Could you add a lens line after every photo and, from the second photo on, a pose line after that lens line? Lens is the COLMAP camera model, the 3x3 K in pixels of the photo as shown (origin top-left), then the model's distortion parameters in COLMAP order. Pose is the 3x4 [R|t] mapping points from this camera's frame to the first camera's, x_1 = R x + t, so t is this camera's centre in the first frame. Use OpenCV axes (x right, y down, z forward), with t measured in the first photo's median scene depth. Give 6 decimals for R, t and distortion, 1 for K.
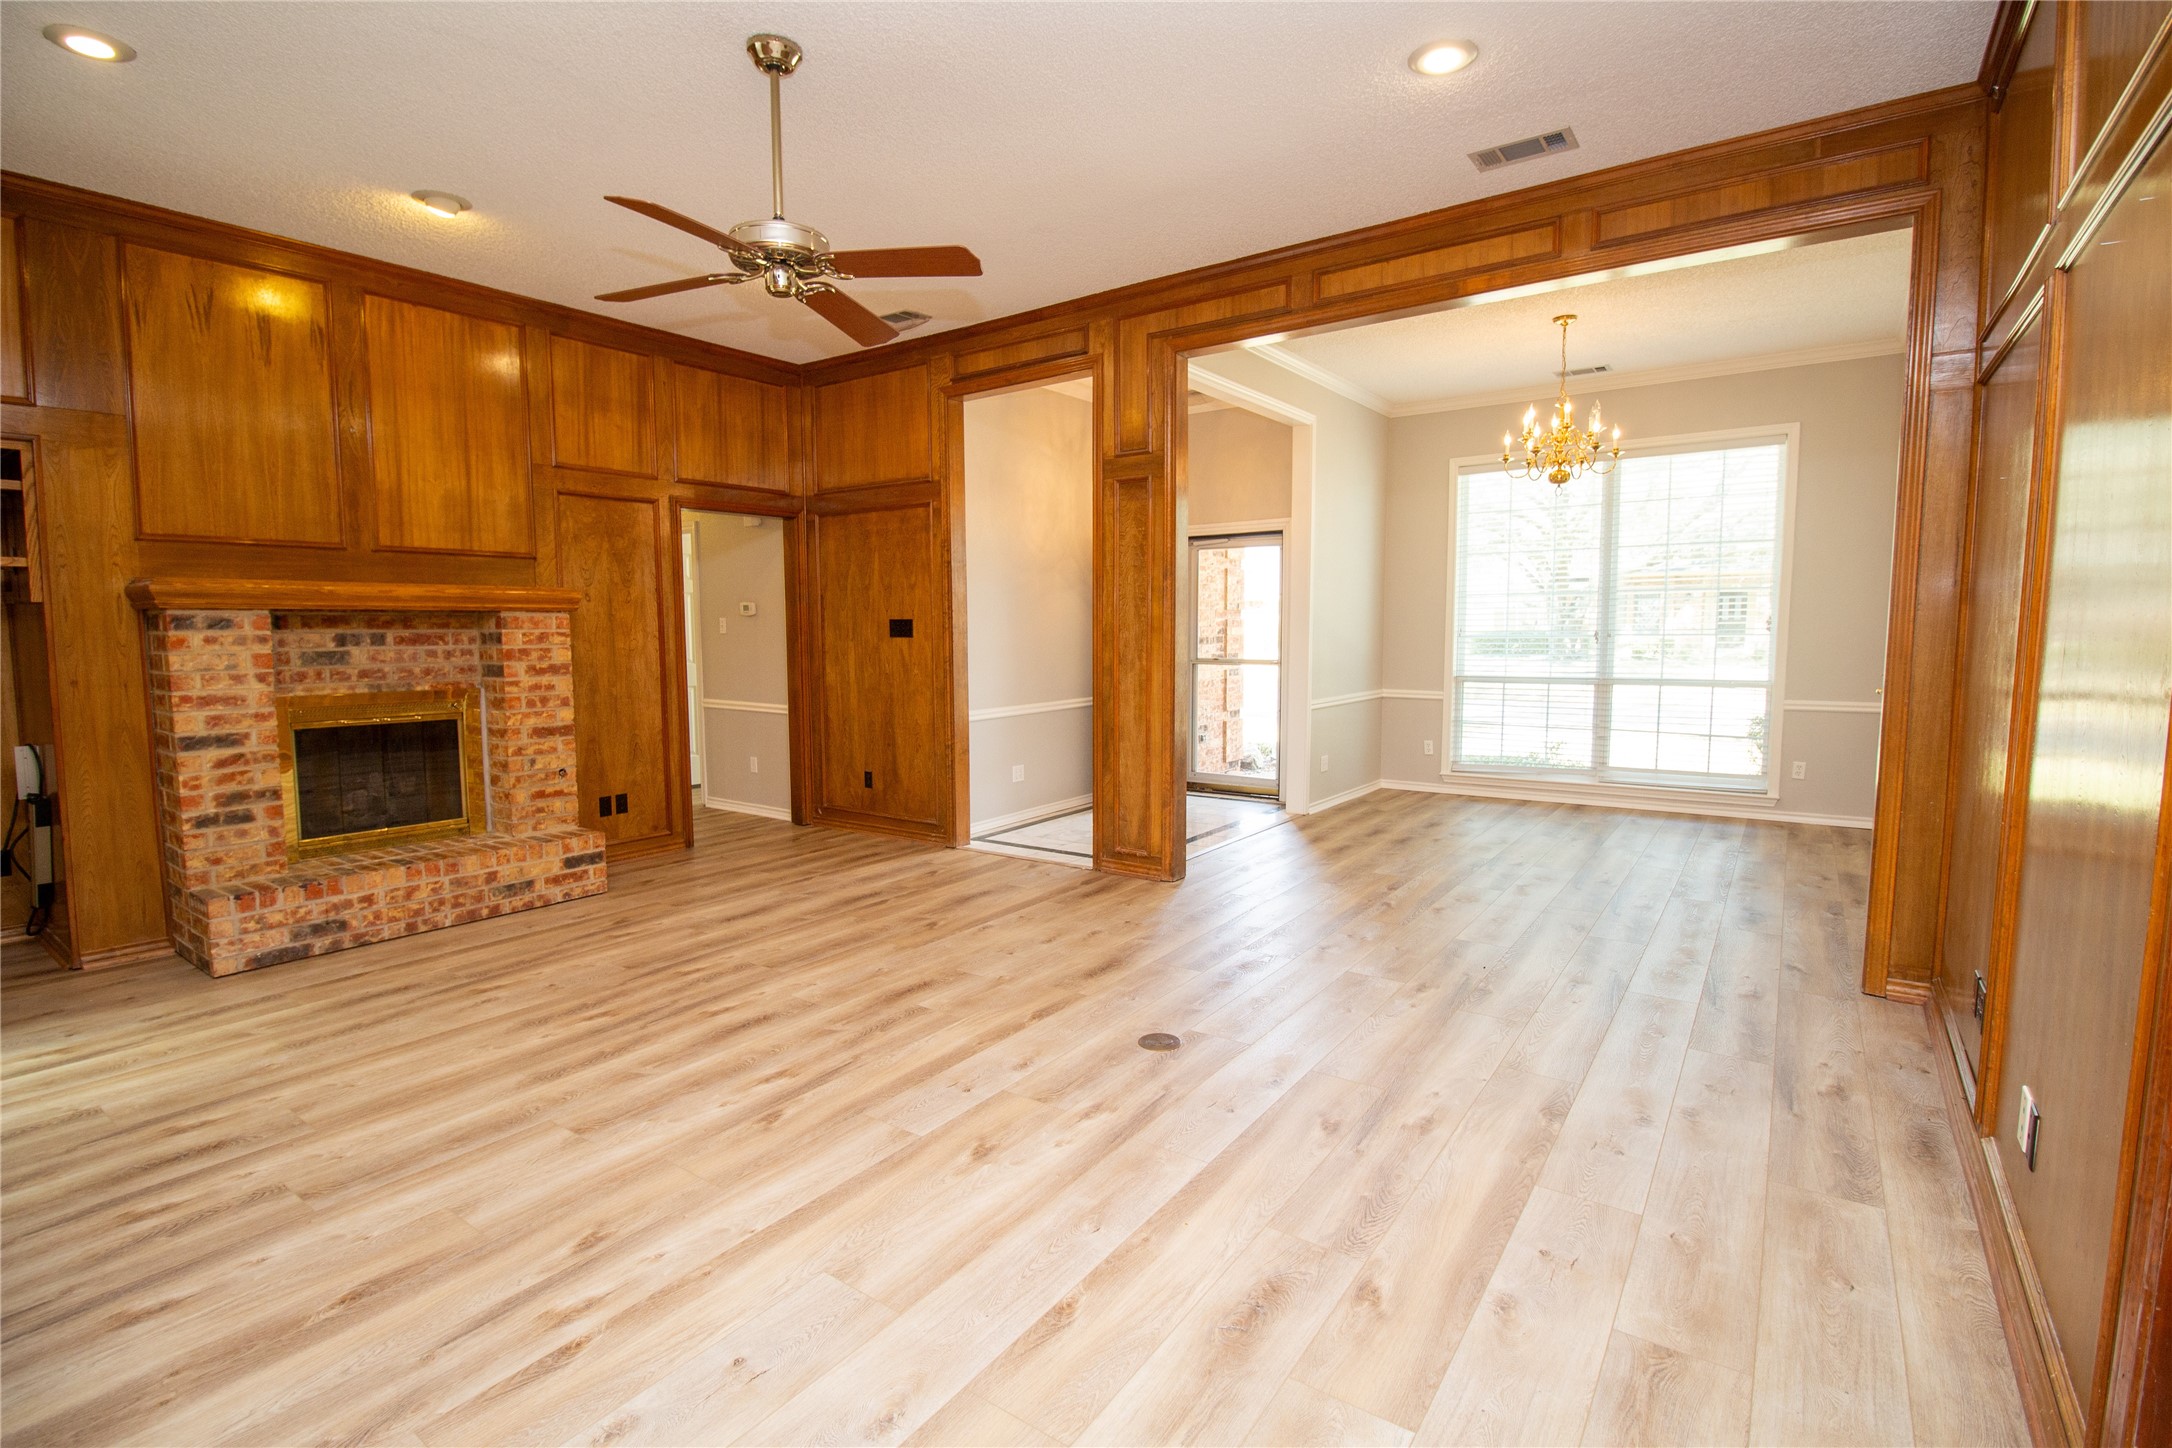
lens RADIAL K [[1008.0, 0, 1077.5], [0, 1008.0, 711.2], [0, 0, 1]] dist [-0.005735, -0.005729]
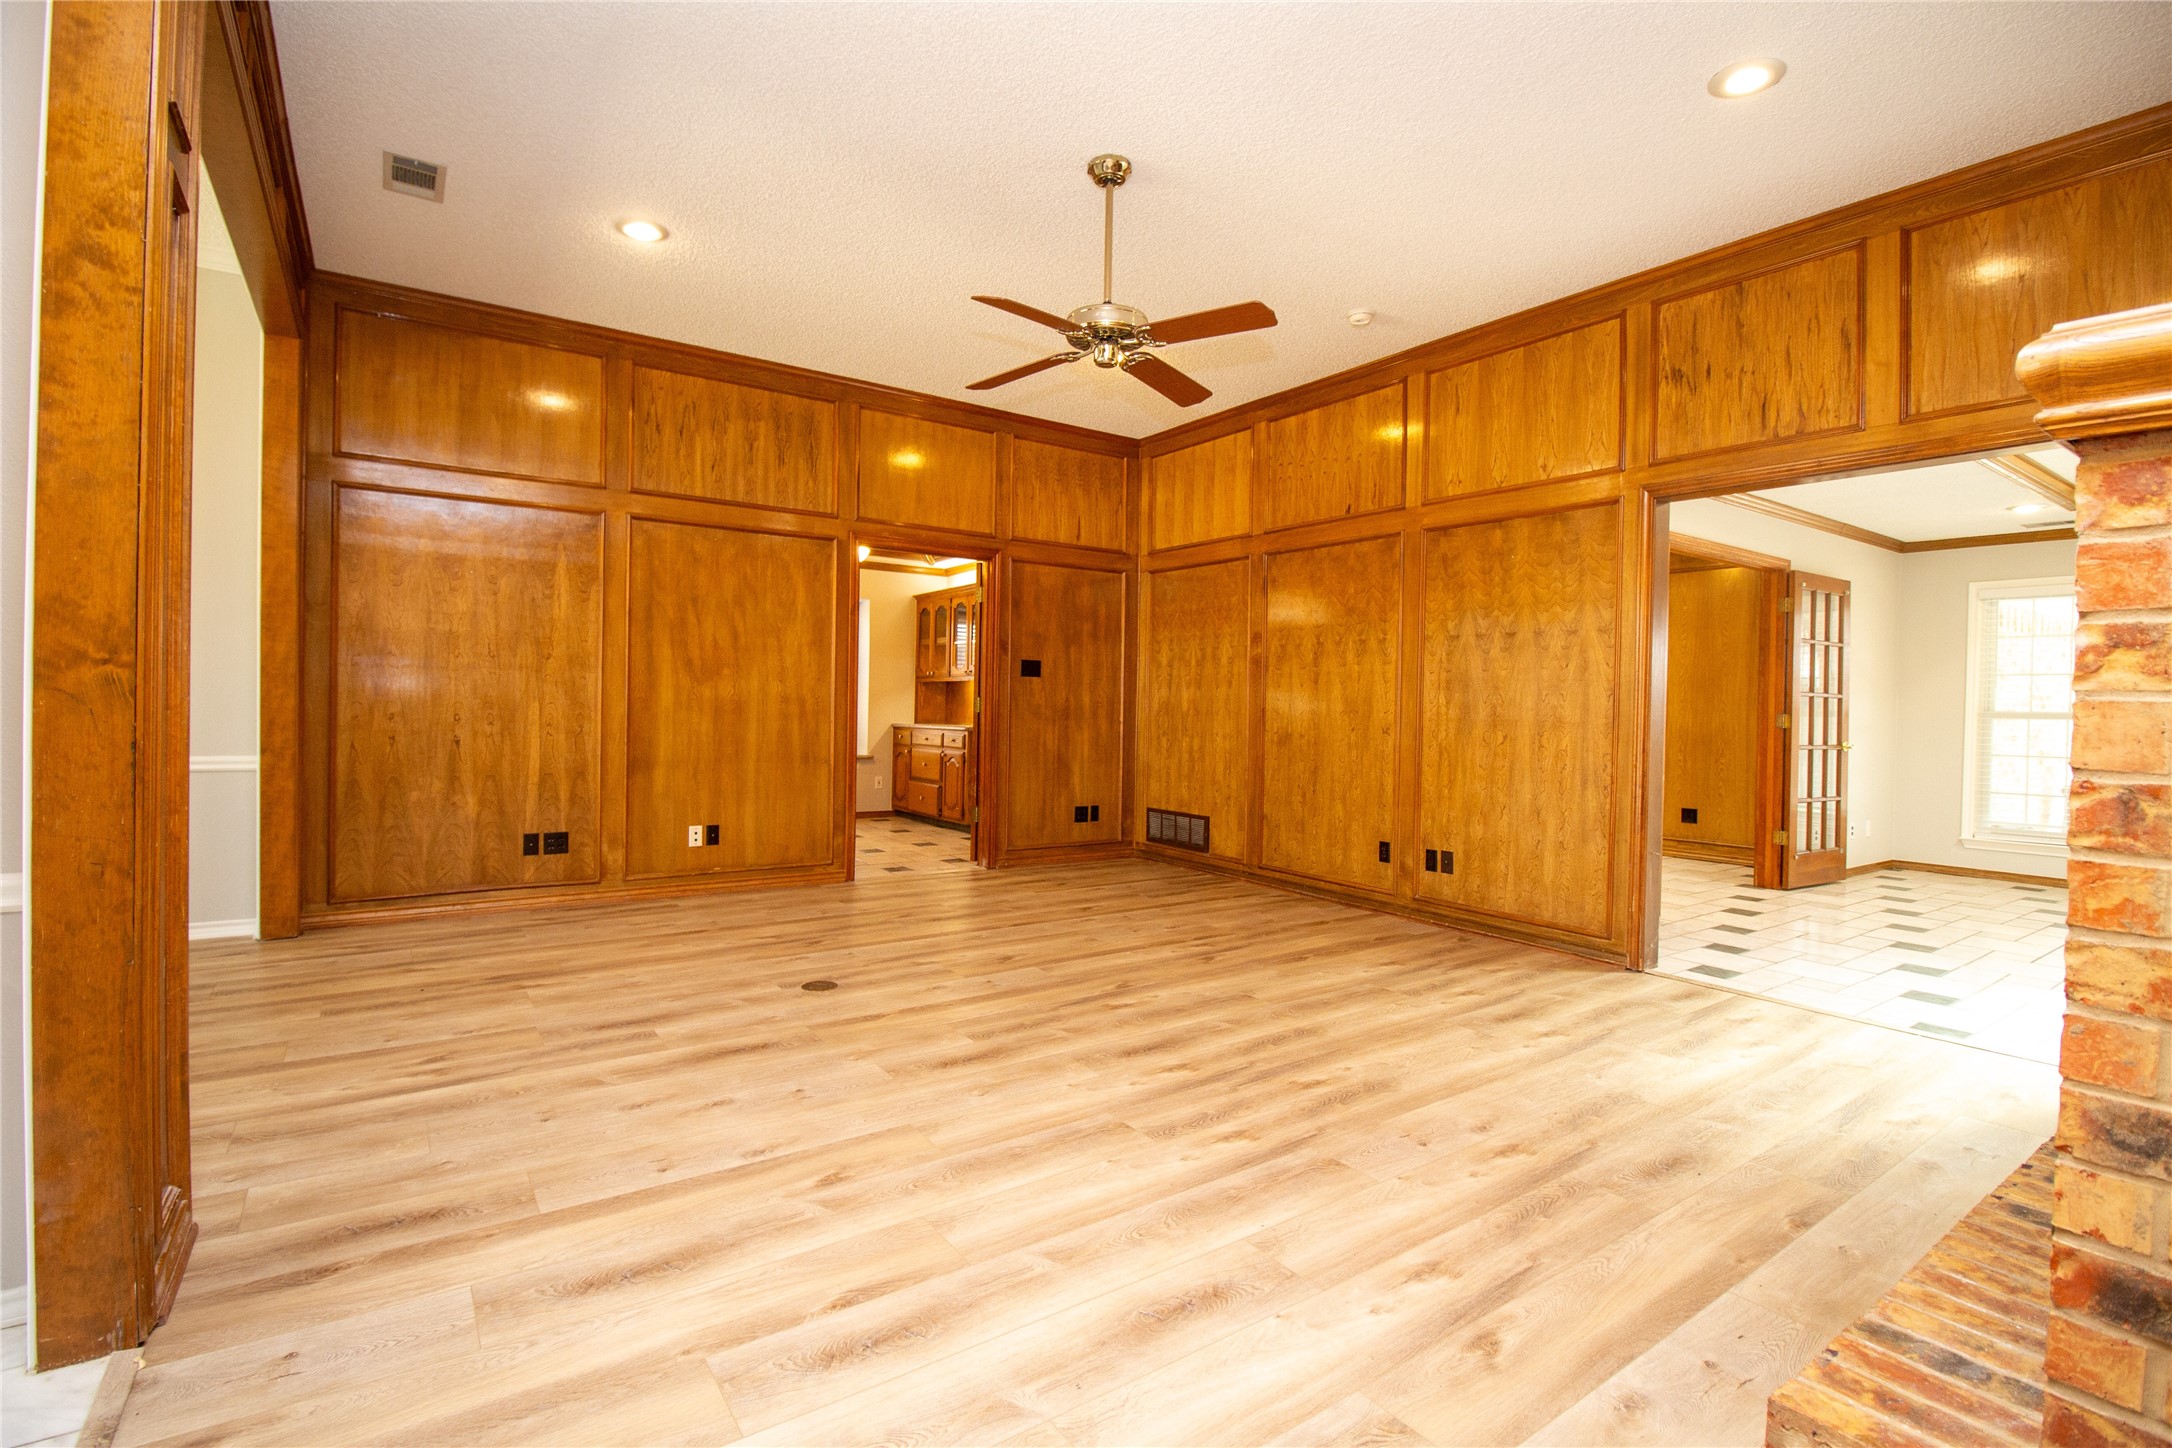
lens RADIAL K [[1008.0, 0, 1097.8], [0, 1008.0, 716.4], [0, 0, 1]] dist [-0.005735, -0.005729]
pose [[-0.948947, -0.015531, 0.315053, -0.485479], [0.014877, 0.995472, 0.093883, -0.085312], [-0.315085, 0.093777, -0.944419, 1.578534]]
